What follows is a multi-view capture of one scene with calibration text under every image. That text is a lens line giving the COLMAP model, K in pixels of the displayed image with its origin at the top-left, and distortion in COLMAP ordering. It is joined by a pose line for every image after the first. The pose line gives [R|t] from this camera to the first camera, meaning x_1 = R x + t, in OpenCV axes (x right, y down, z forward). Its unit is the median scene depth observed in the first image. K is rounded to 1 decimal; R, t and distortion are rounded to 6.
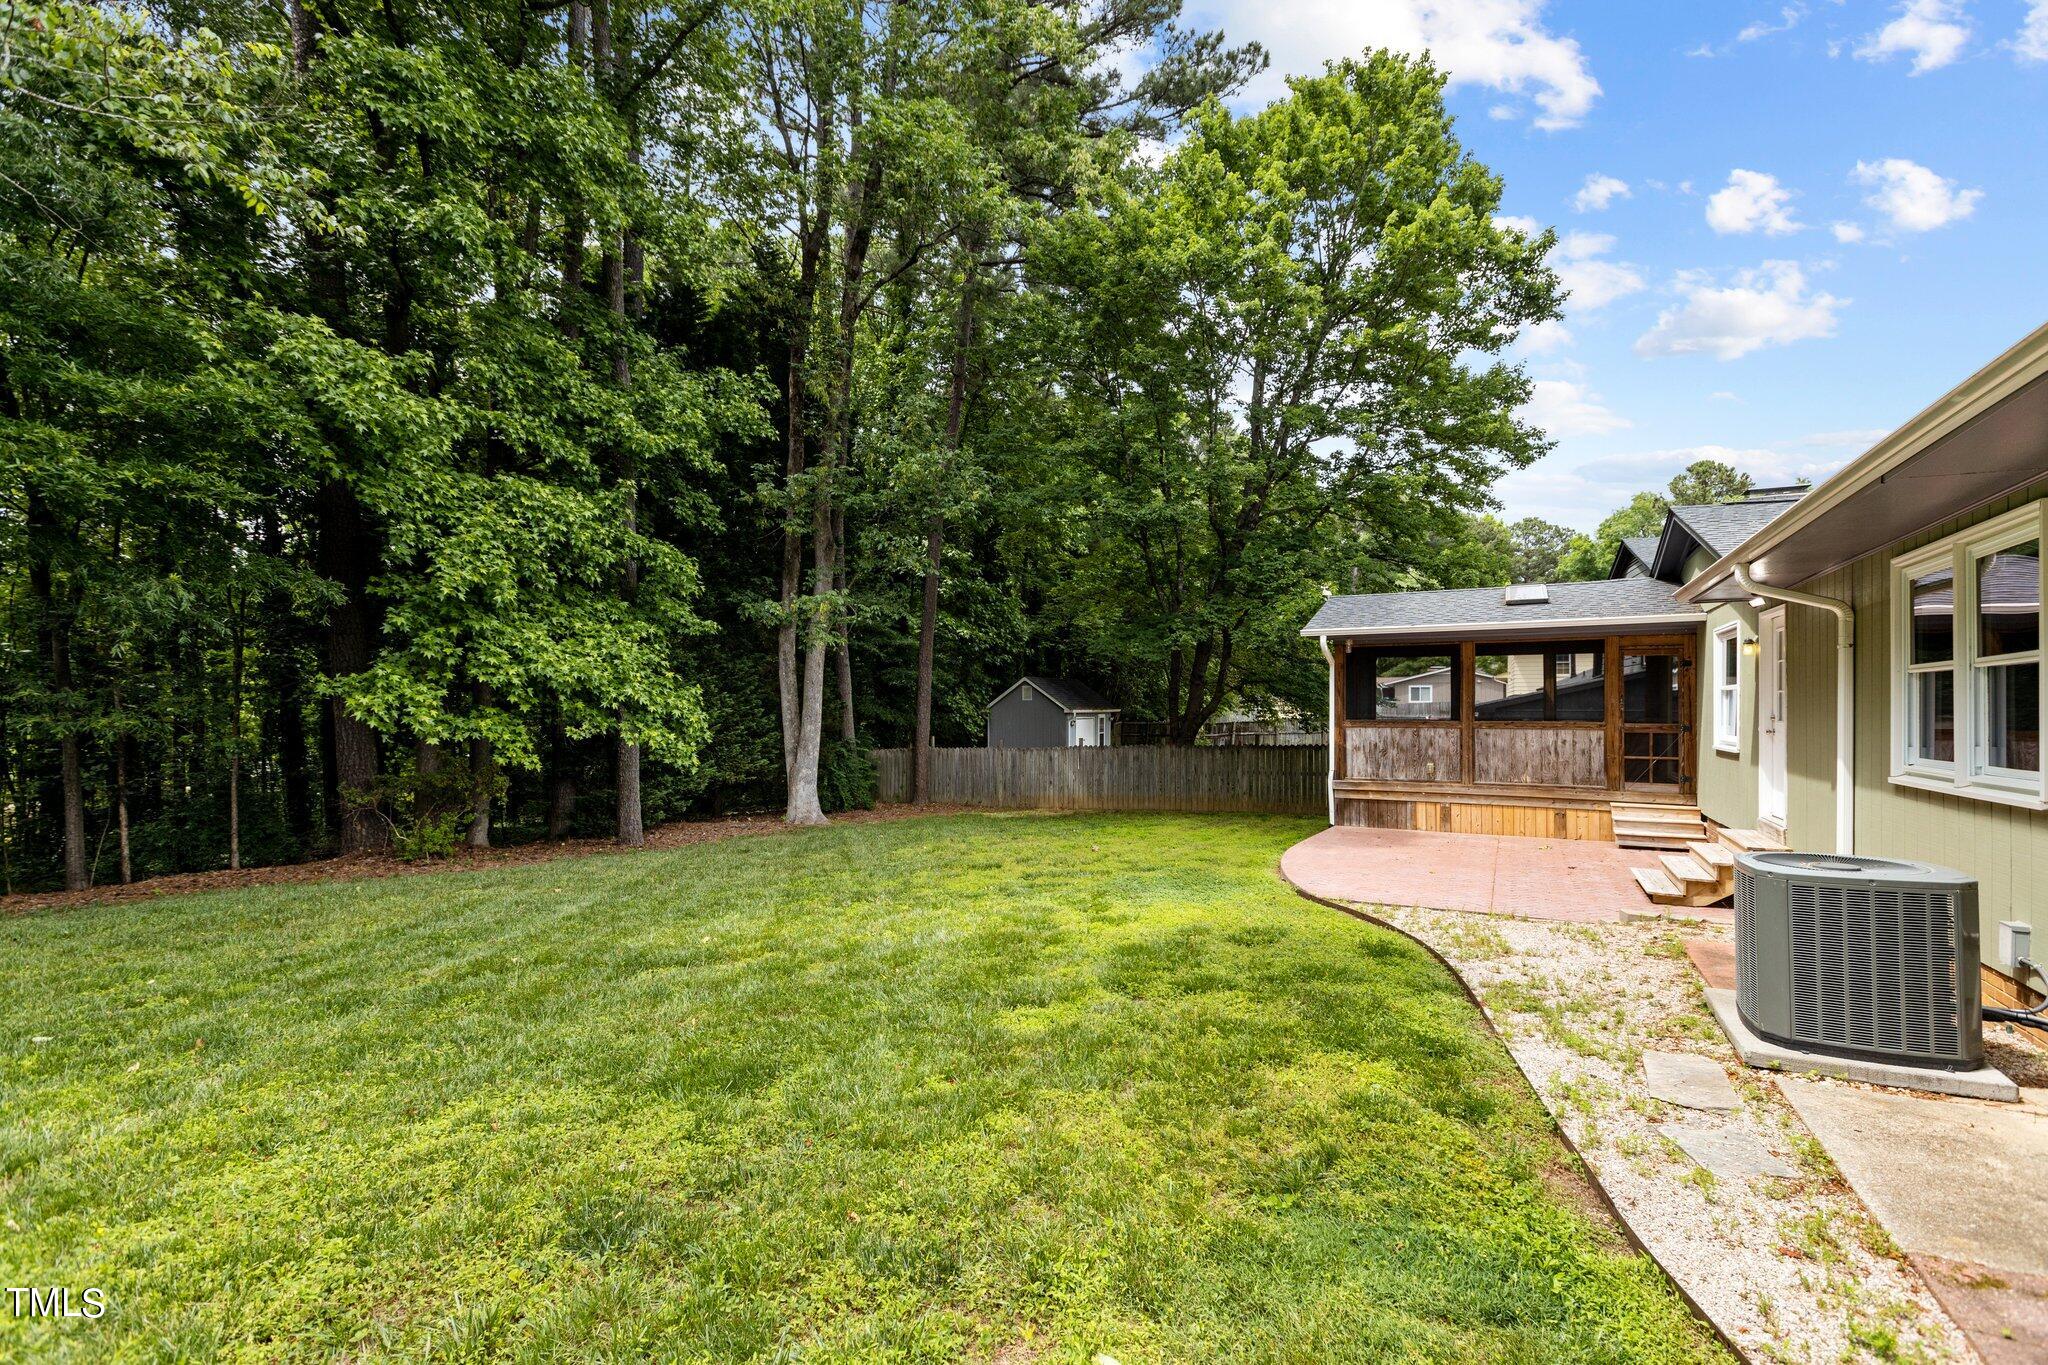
lens RADIAL K [[909.3, 0, 1025.4], [0, 909.3, 697.3], [0, 0, 1]] dist [0.002359, 0.000268]
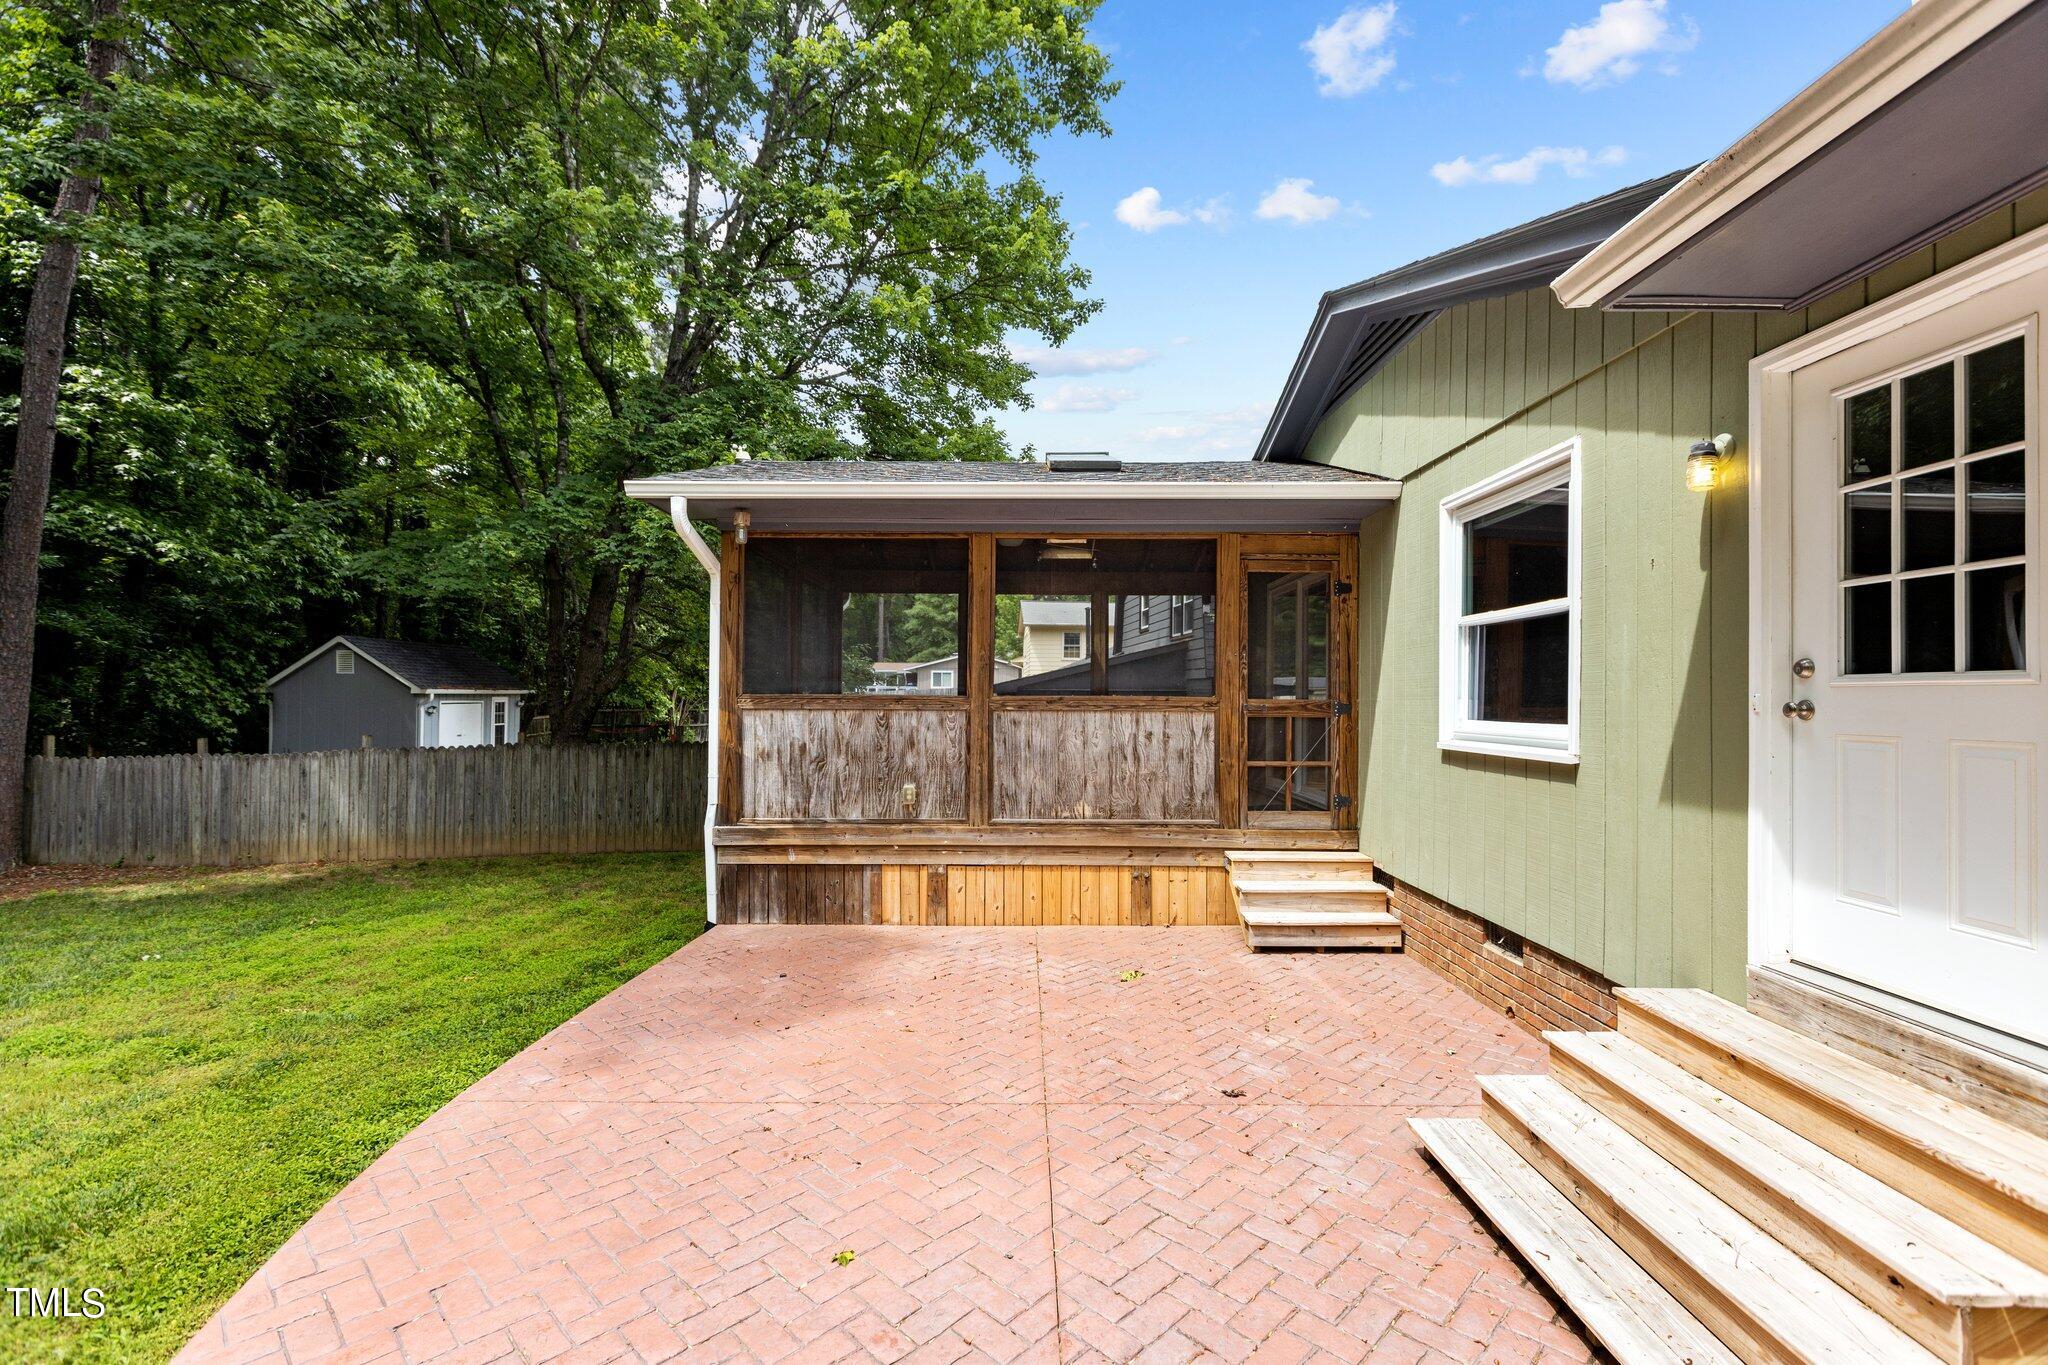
lens RADIAL K [[907.4, 0, 1024.0], [0, 907.4, 682.5], [0, 0, 1]] dist [-0.000663, 0.000264]
pose [[0.880666, 0.009961, 0.473633, 0.273159], [-0.008308, 0.999950, -0.005582, 0.021272], [-0.473665, 0.000980, 0.880704, 0.553999]]
